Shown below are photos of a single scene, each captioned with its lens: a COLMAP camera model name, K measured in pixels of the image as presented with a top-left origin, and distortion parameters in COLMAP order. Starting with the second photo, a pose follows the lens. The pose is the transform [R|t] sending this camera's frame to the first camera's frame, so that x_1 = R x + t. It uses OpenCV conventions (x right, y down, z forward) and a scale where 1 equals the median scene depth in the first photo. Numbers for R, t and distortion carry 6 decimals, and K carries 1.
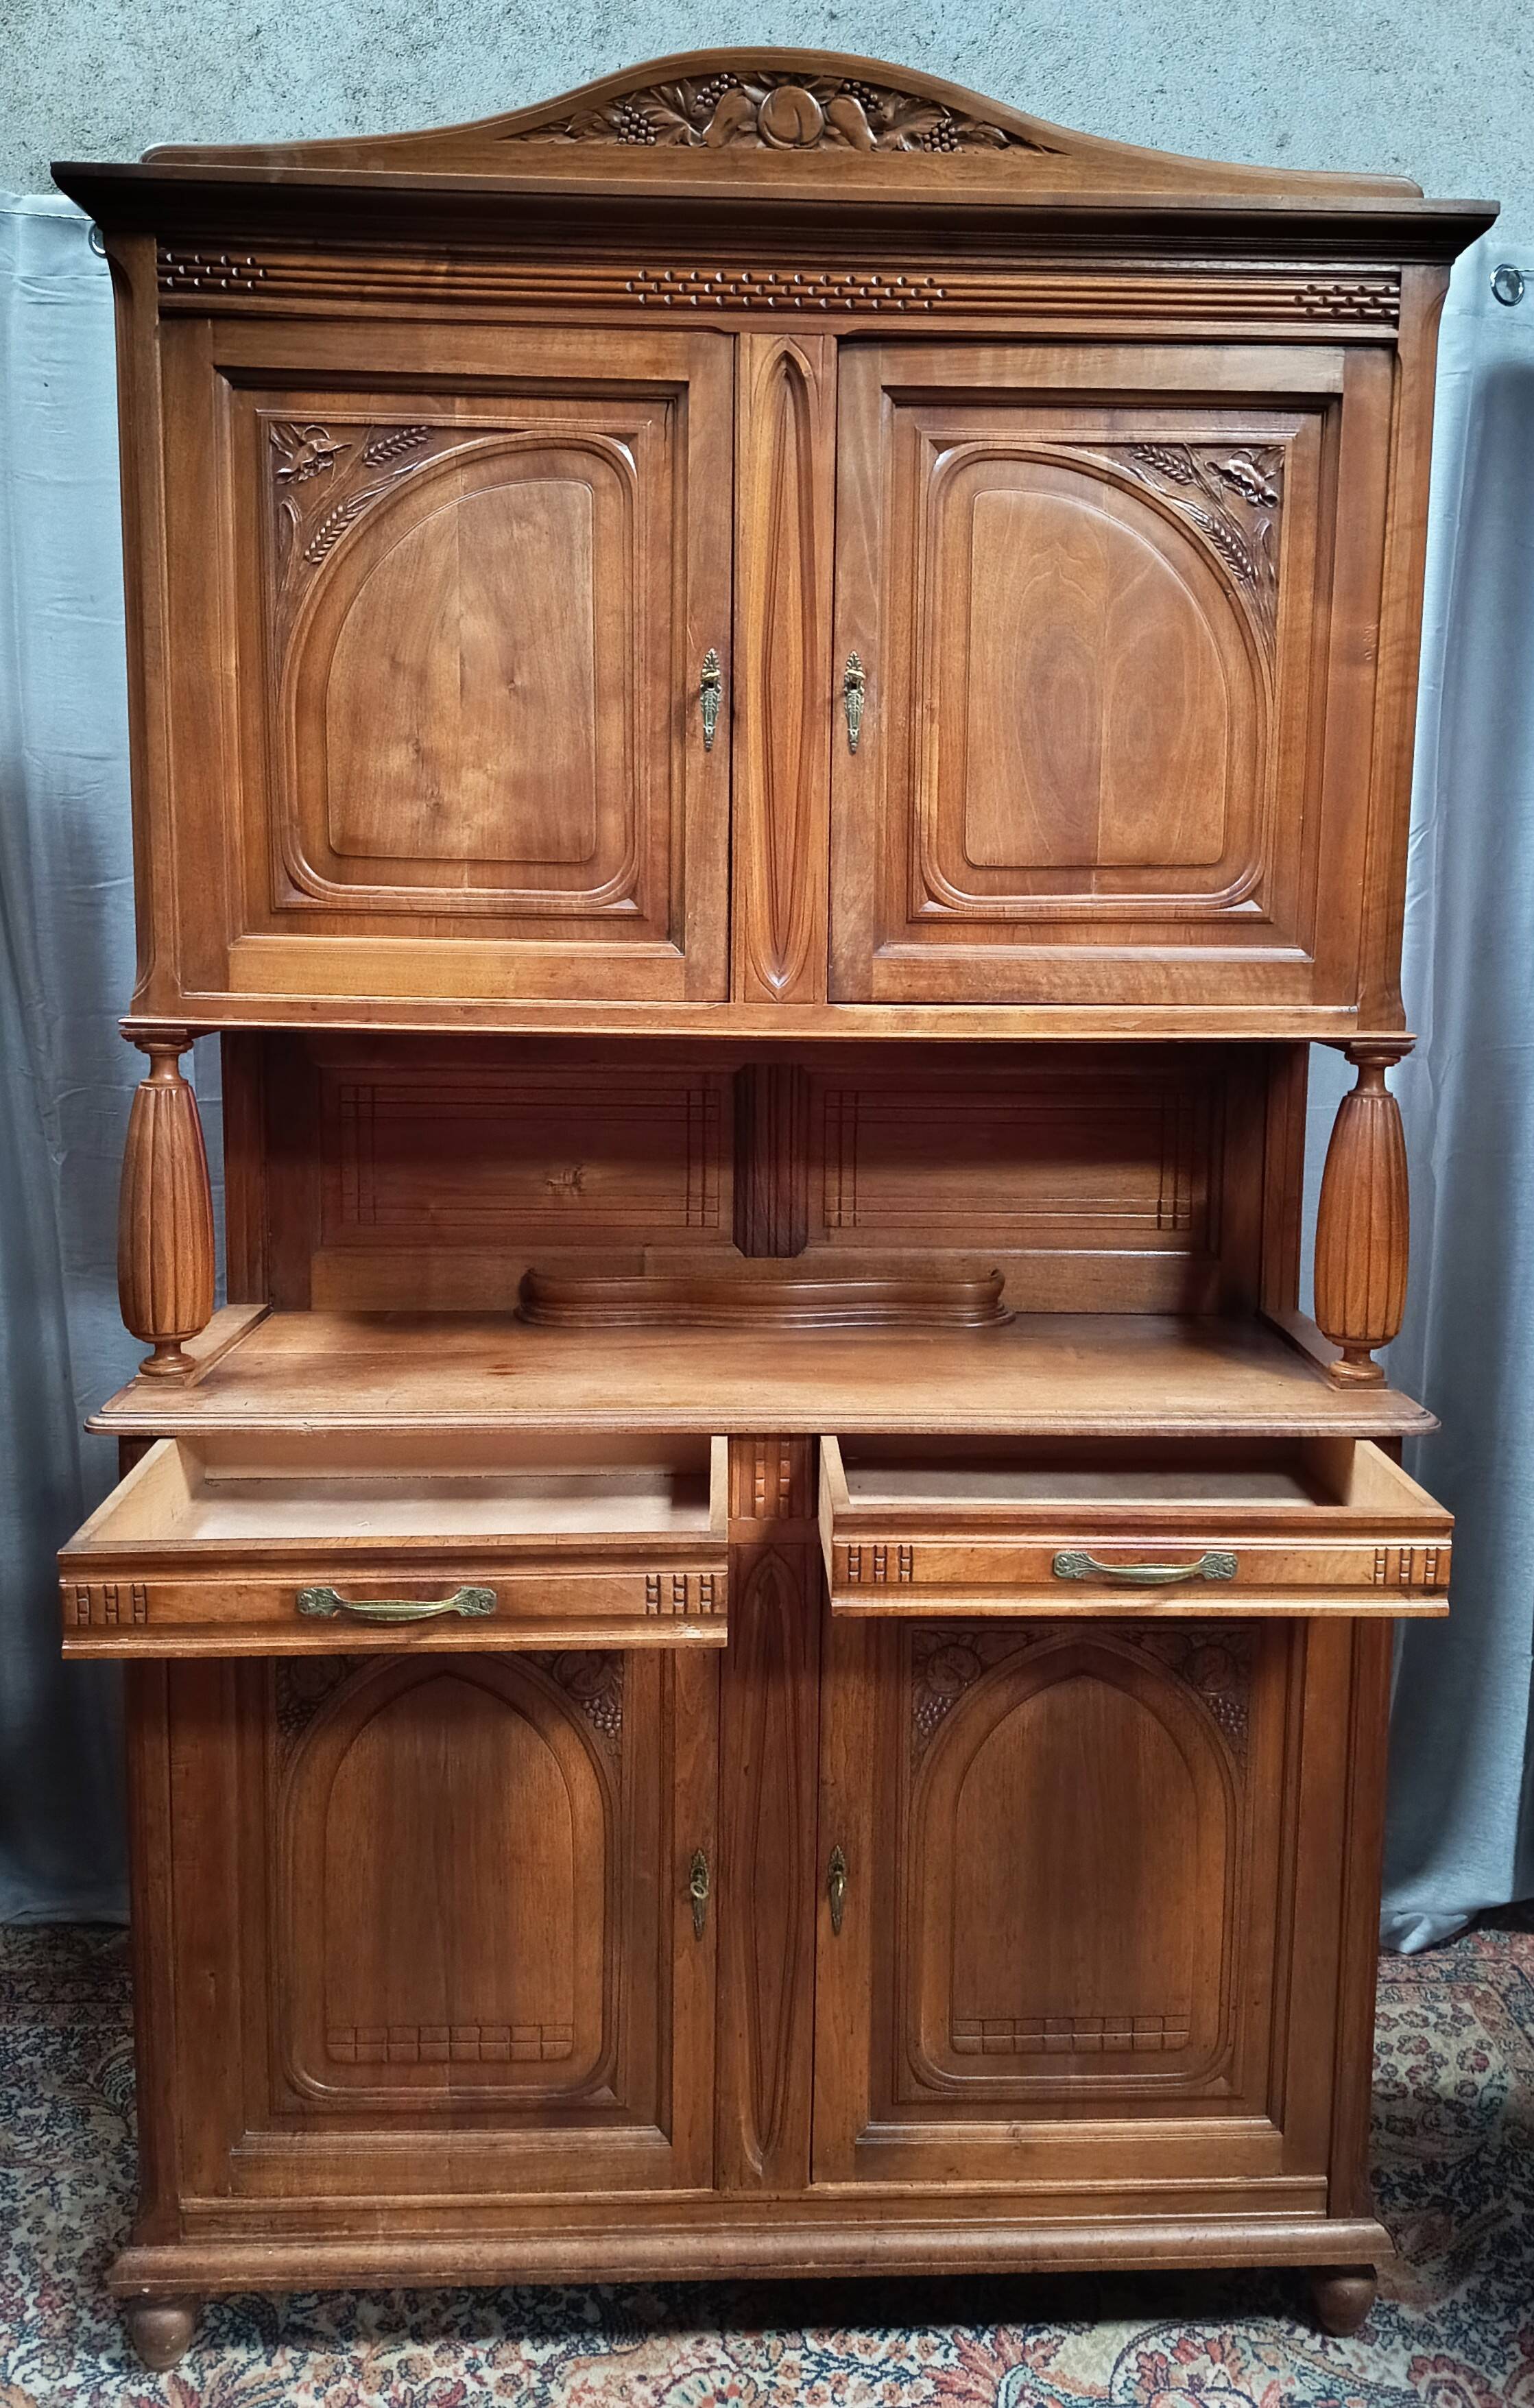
lens RADIAL K [[1886.6, 0, 818.2], [0, 1886.6, 1117.7], [0, 0, 1]] dist [0.055457, -0.049351]
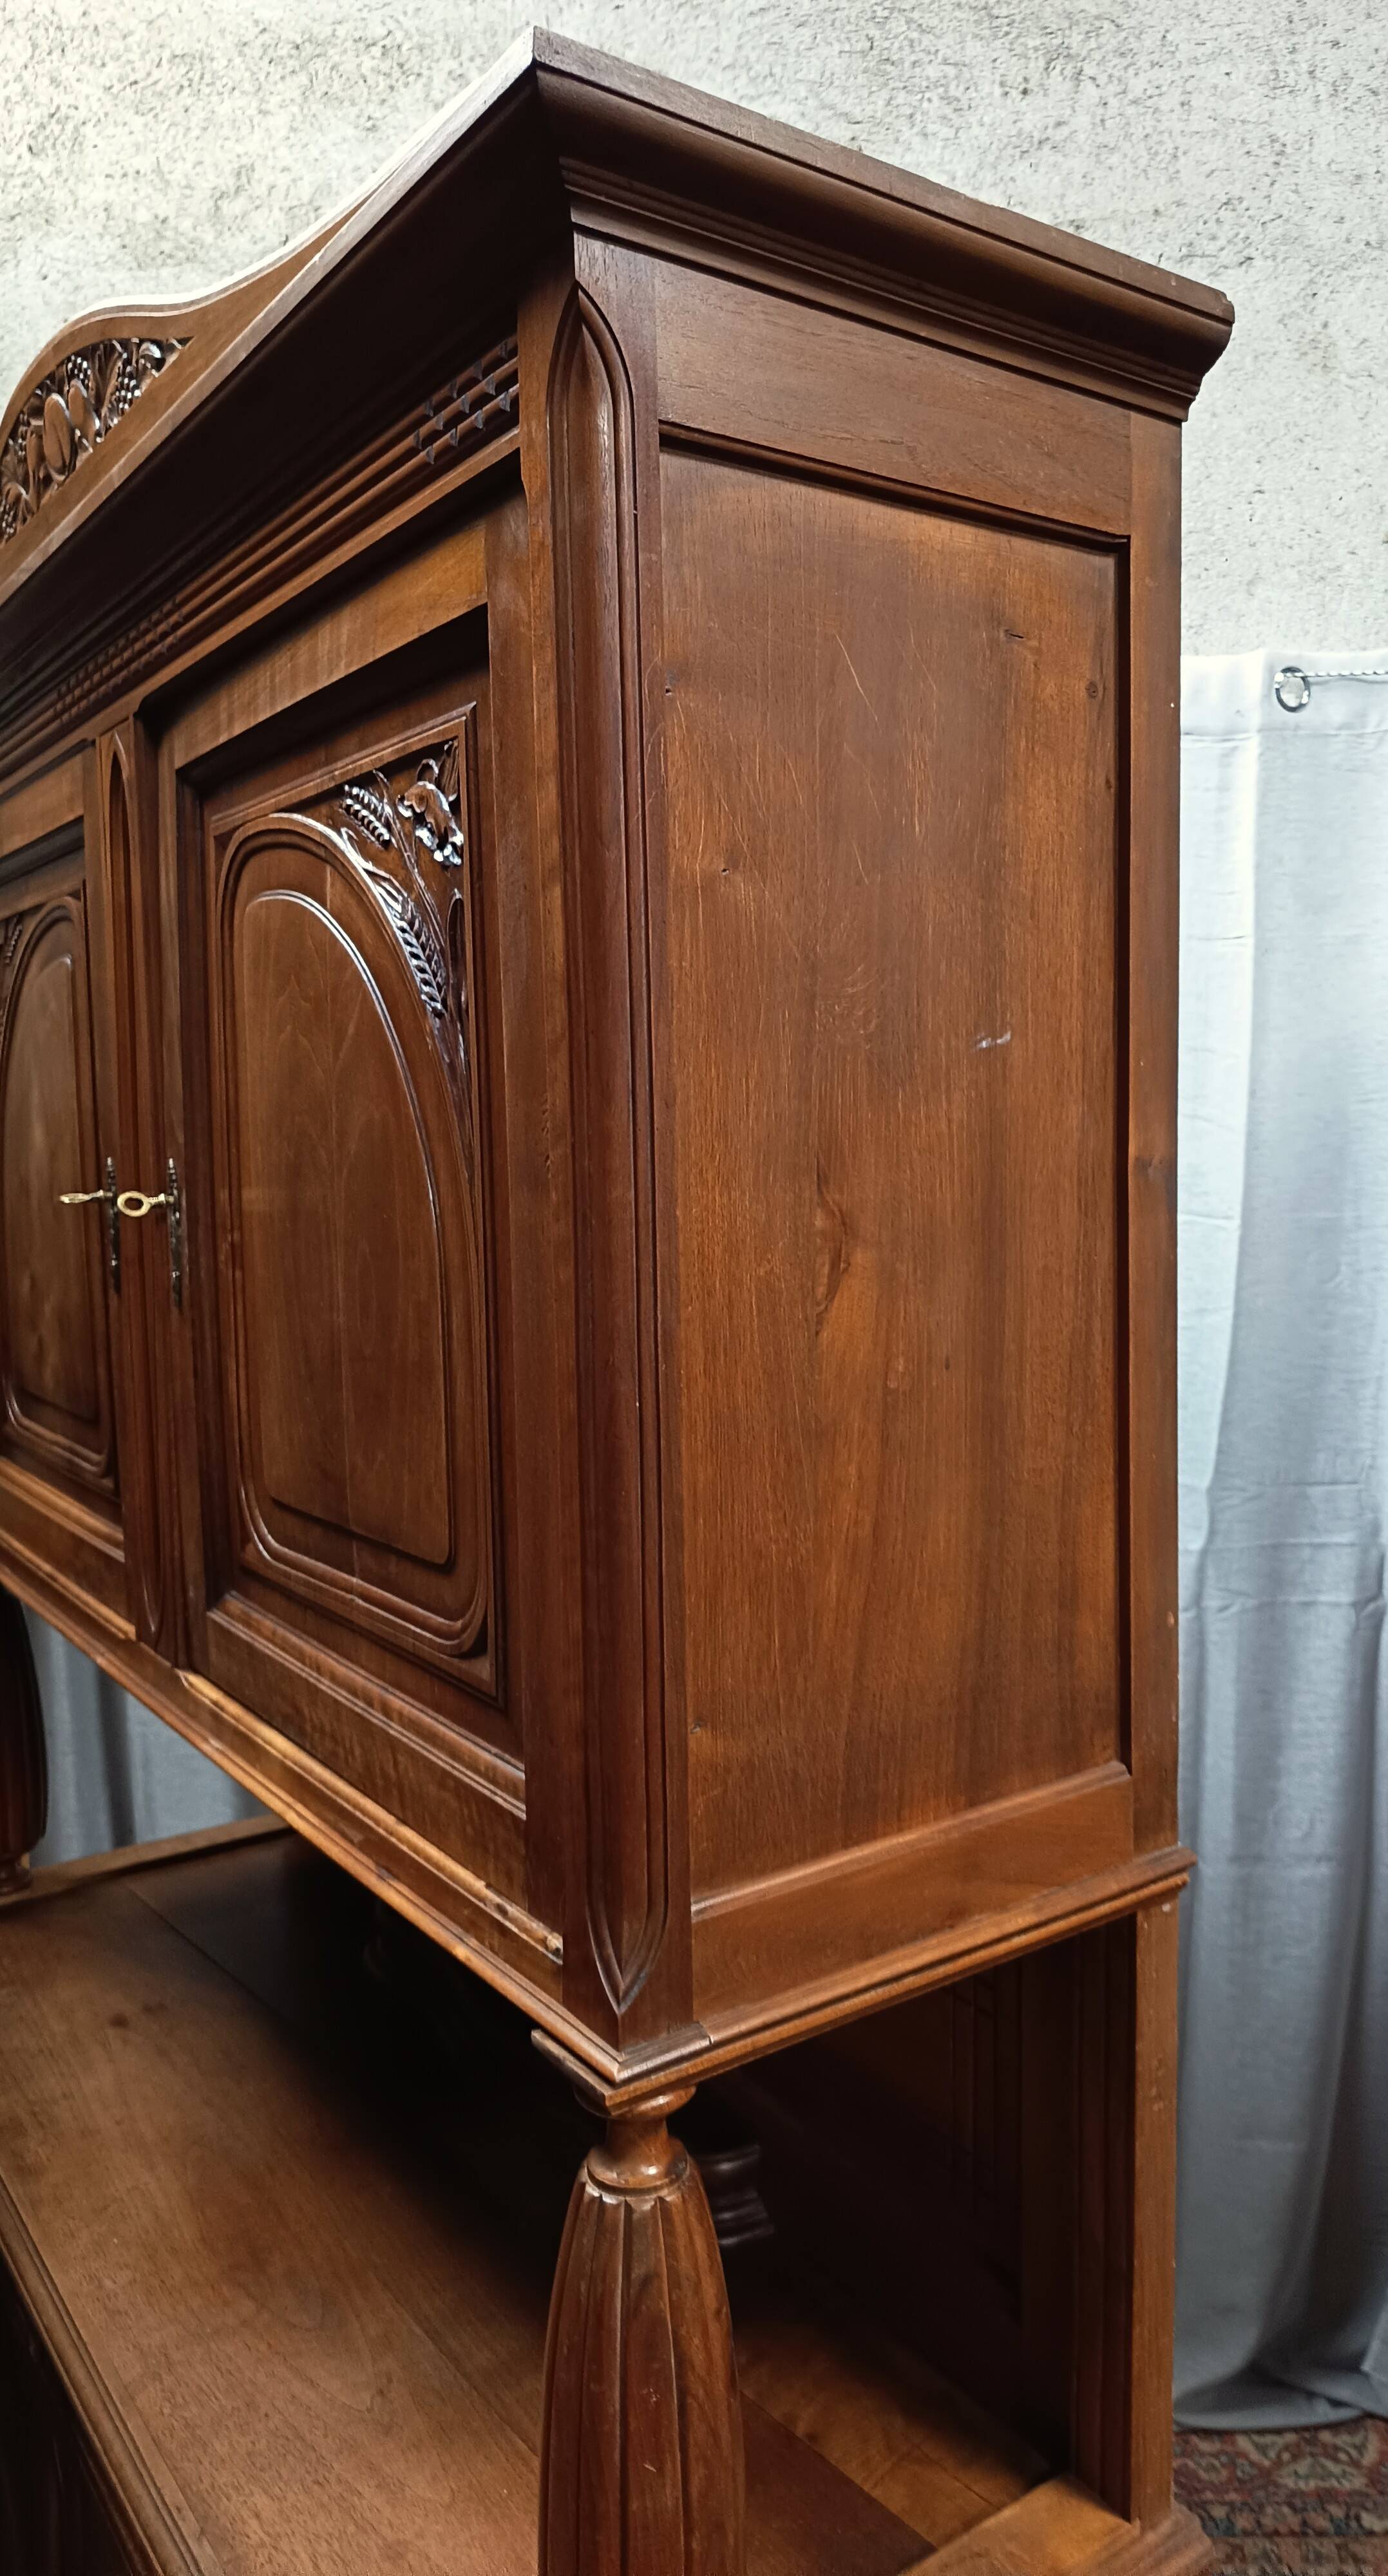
lens RADIAL K [[1806.6, 0, 765.1], [0, 1806.6, 1268.0], [0, 0, 1]] dist [0.052579, -0.028711]
pose [[0.547841, 0.045201, -0.835360, 0.658396], [-0.088463, 0.996071, -0.004118, -0.219346], [0.831892, 0.076154, 0.549688, 0.802199]]
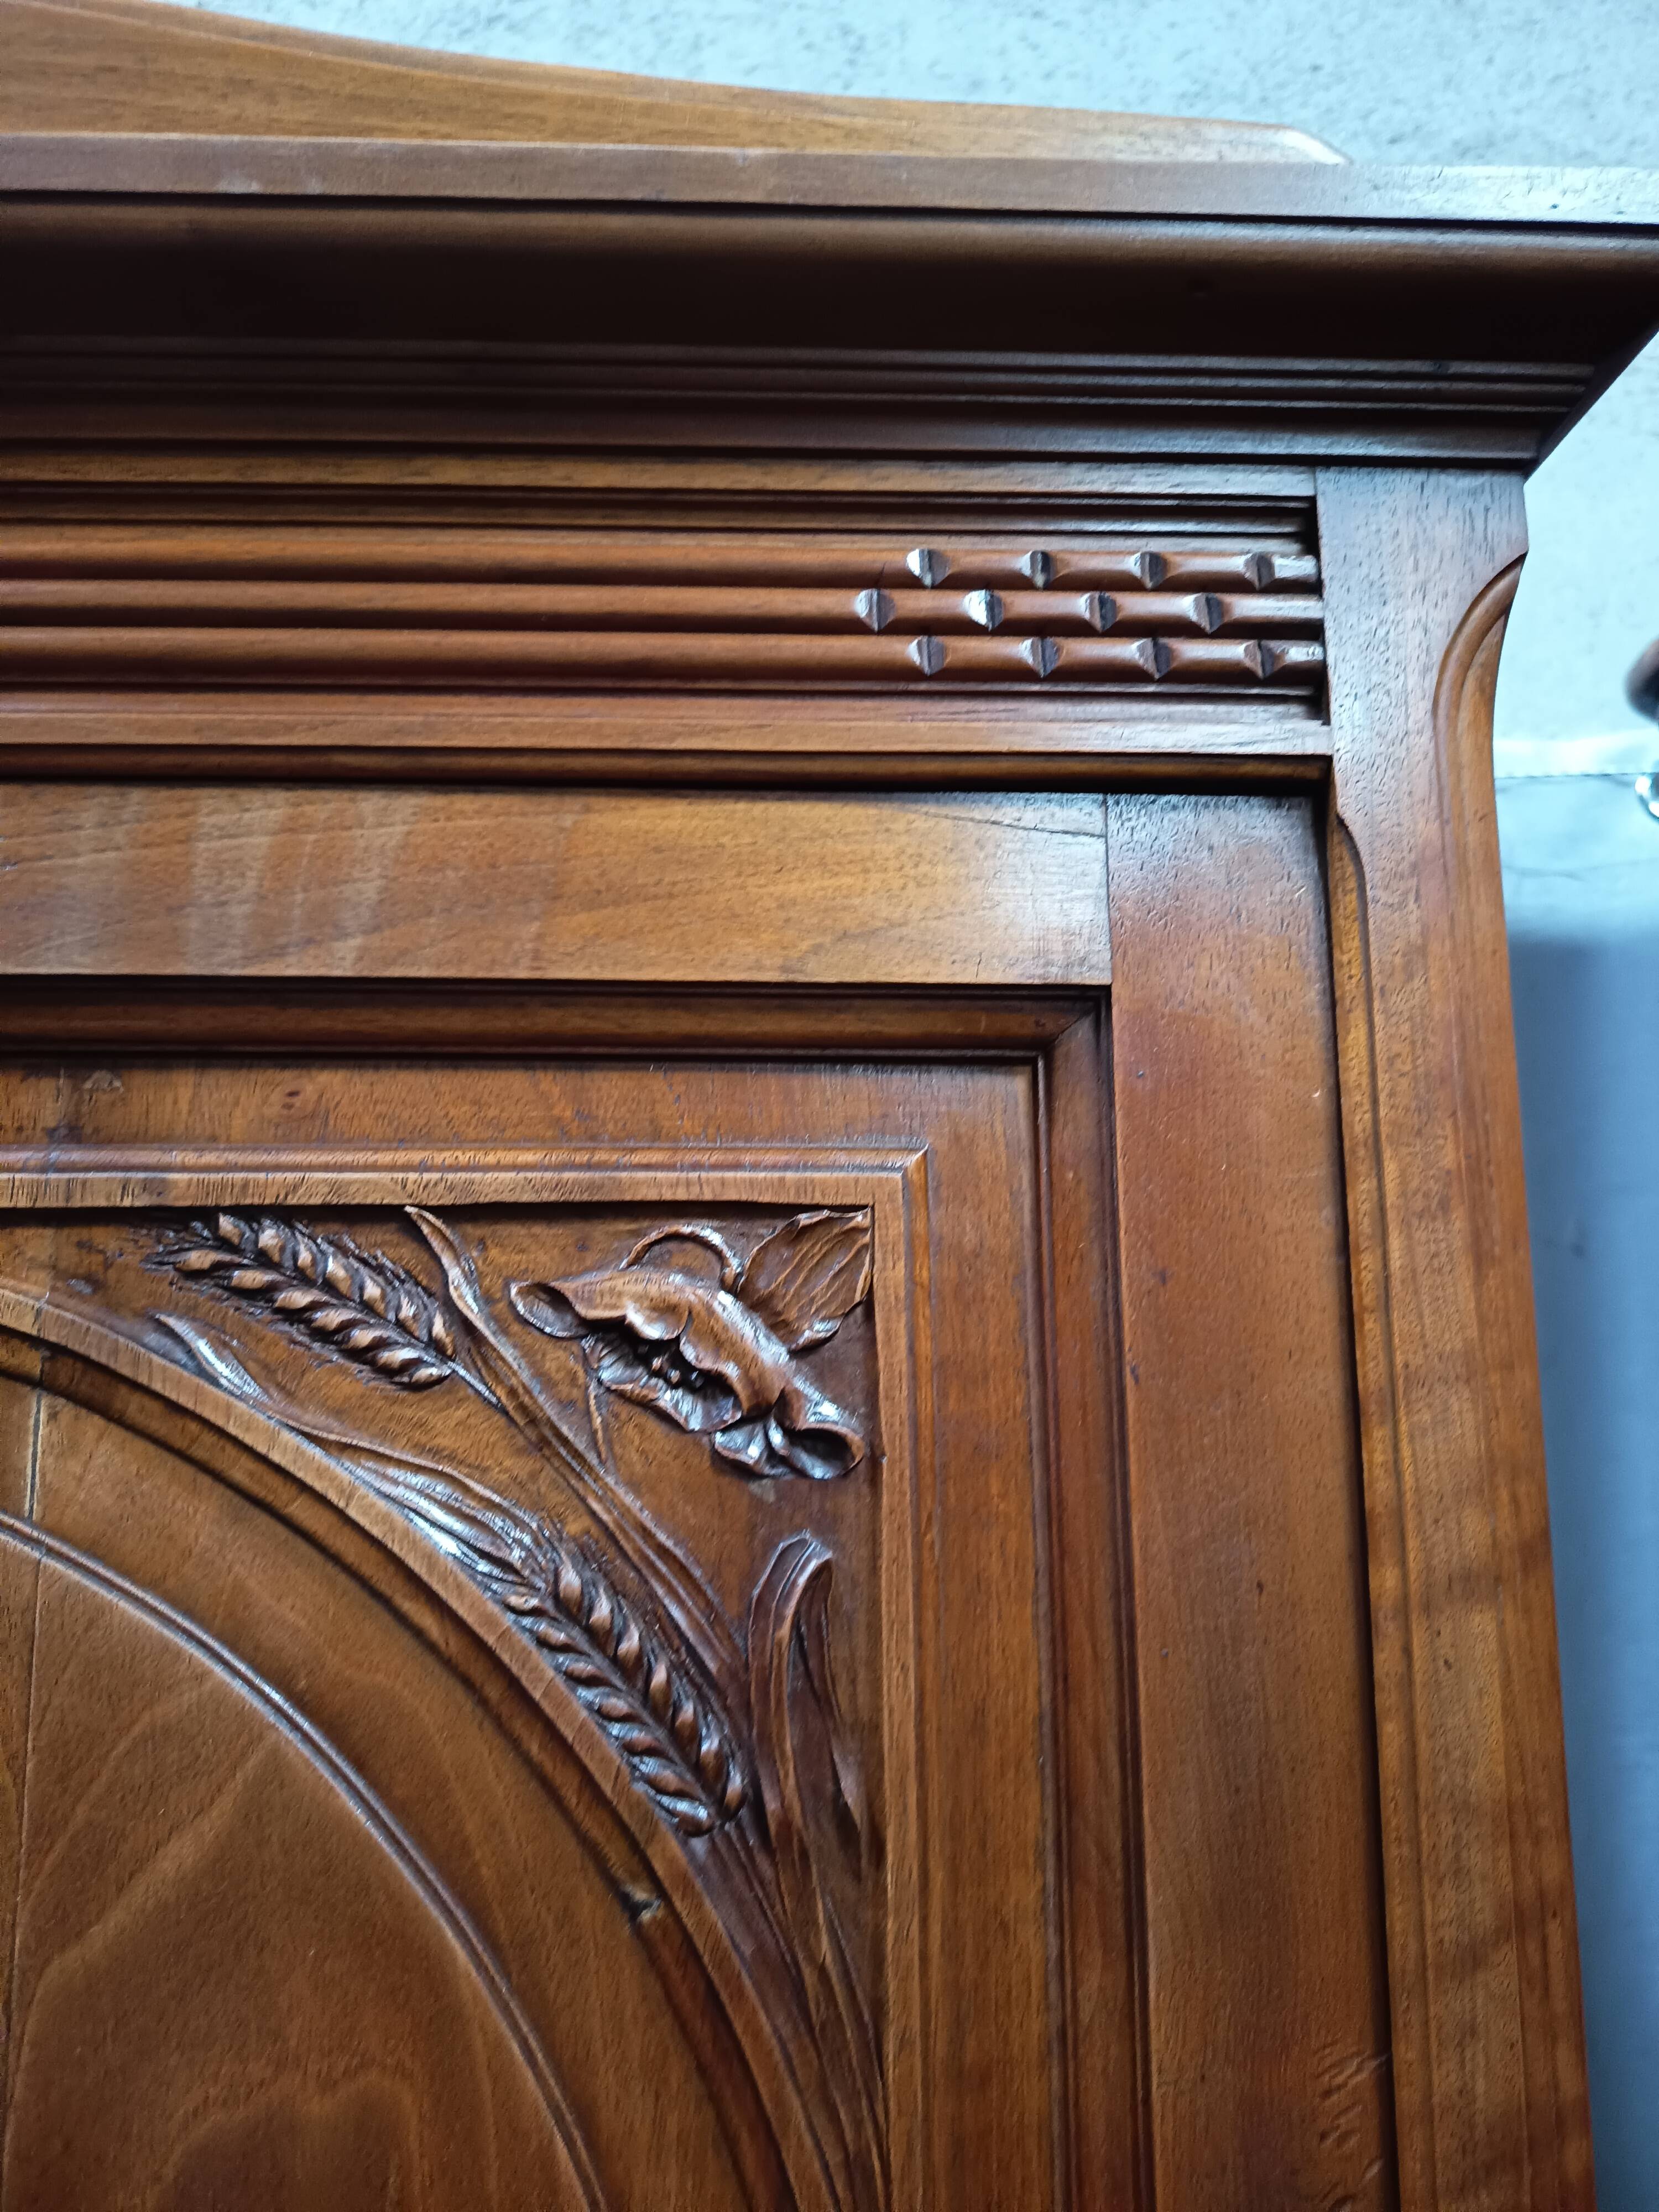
lens RADIAL K [[1555.0, 0, 825.6], [0, 1555.0, 1119.5], [0, 0, 1]] dist [0.035738, -0.045009]
pose [[0.999793, -0.017172, 0.010954, 0.232228], [0.019523, 0.961241, -0.275018, -0.305537], [-0.005807, 0.275175, 0.961377, 0.803071]]
